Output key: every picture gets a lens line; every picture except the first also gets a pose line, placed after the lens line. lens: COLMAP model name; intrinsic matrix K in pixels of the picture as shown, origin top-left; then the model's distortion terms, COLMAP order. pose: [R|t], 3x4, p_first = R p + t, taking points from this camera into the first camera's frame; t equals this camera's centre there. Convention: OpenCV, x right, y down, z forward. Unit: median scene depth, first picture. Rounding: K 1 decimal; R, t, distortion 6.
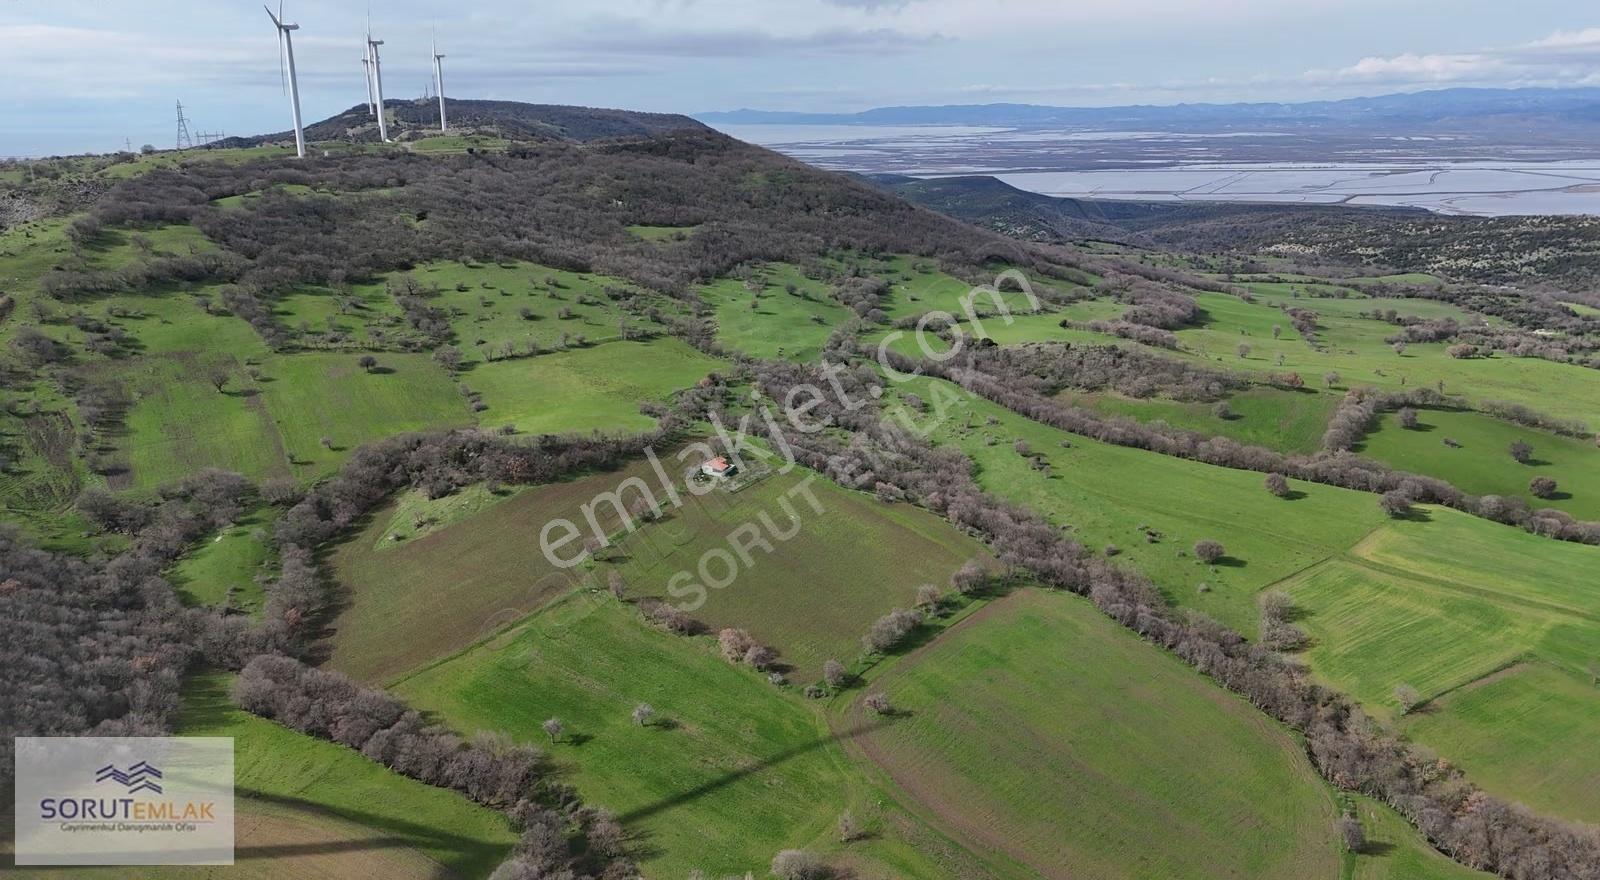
lens RADIAL K [[1167.0, 0, 808.5], [0, 1167.0, 440.7], [0, 0, 1]] dist [0.088596, -0.087840]
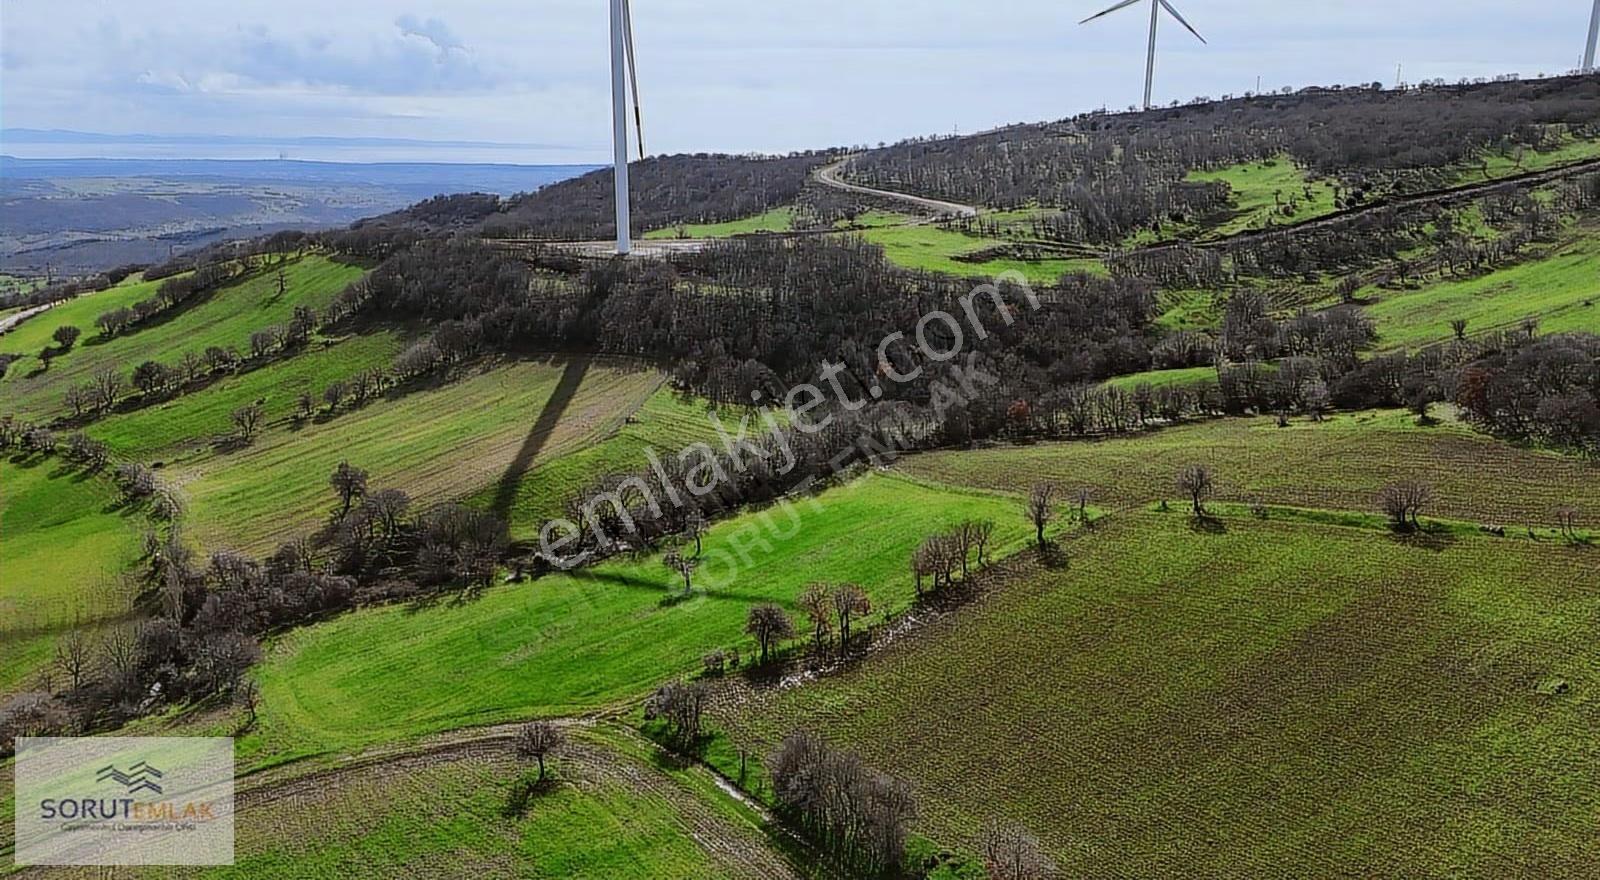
lens RADIAL K [[1167.0, 0, 801.0], [0, 1167.0, 421.4], [0, 0, 1]] dist [0.088596, -0.087840]
pose [[-0.242469, 0.233022, -0.941759, 0.226832], [-0.270573, 0.915967, 0.296303, -0.027222], [0.931665, 0.326659, -0.159044, 0.588107]]
